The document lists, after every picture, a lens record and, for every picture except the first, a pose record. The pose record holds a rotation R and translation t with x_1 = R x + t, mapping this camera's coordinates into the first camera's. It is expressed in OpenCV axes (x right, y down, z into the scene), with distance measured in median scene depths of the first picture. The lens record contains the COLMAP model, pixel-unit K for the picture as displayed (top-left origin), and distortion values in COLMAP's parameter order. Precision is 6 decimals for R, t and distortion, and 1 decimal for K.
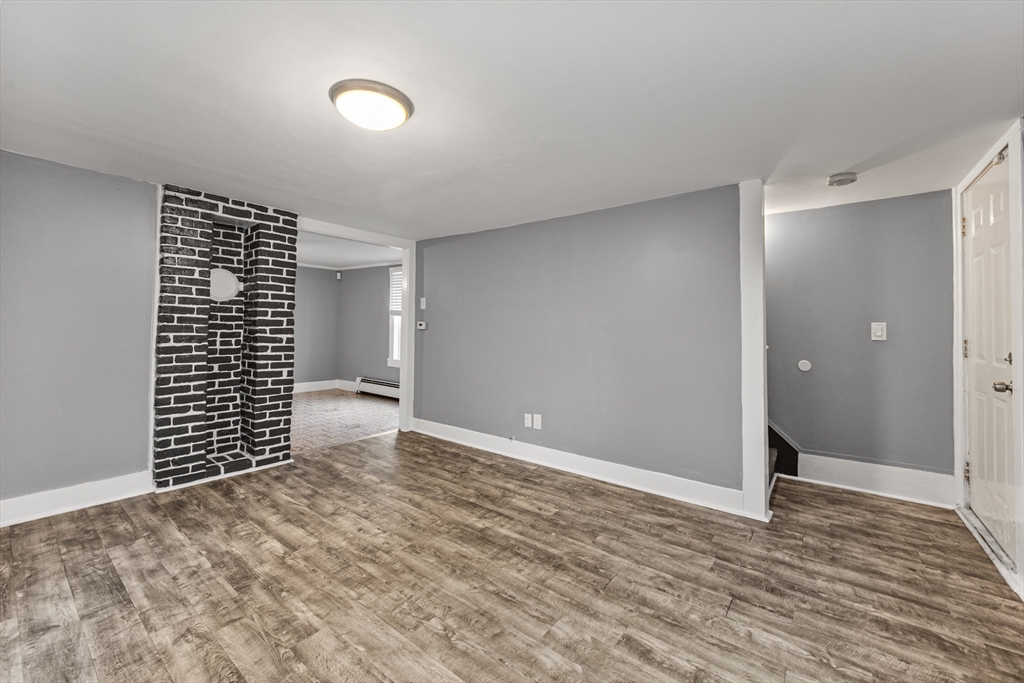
lens RADIAL K [[415.7, 0, 508.7], [0, 415.7, 318.4], [0, 0, 1]] dist [0.000531, -0.000025]
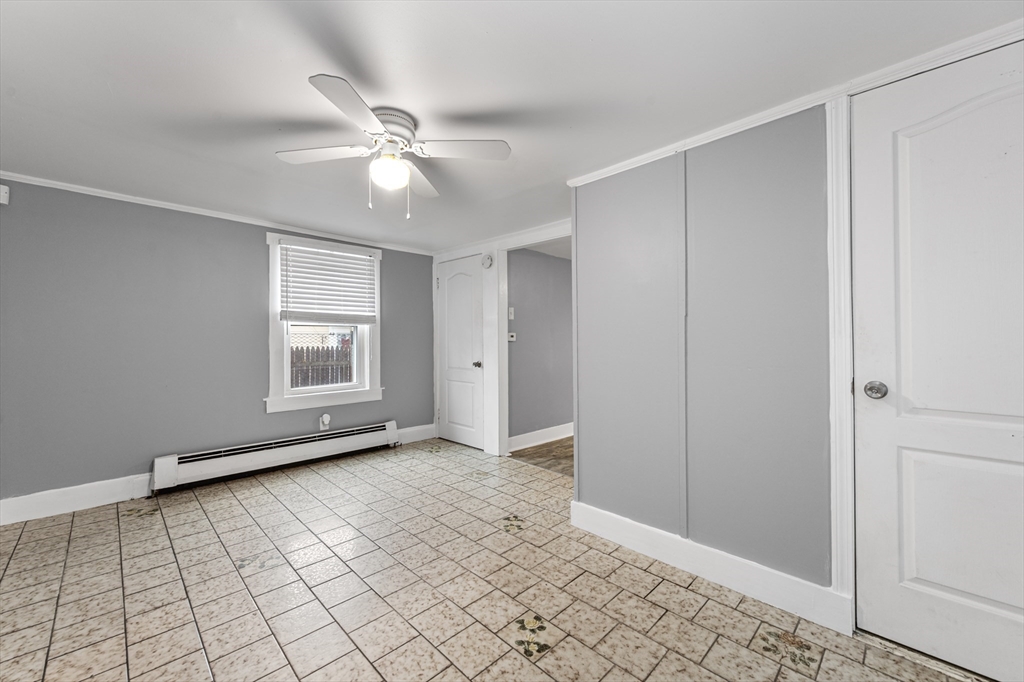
lens RADIAL K [[407.0, 0, 509.5], [0, 407.0, 341.7], [0, 0, 1]] dist [0.000811, 0.000164]
pose [[0.127888, -0.020139, 0.991584, -2.013436], [-0.014570, 0.999648, 0.022182, 0.013800], [-0.991682, -0.017284, 0.127549, 1.609971]]
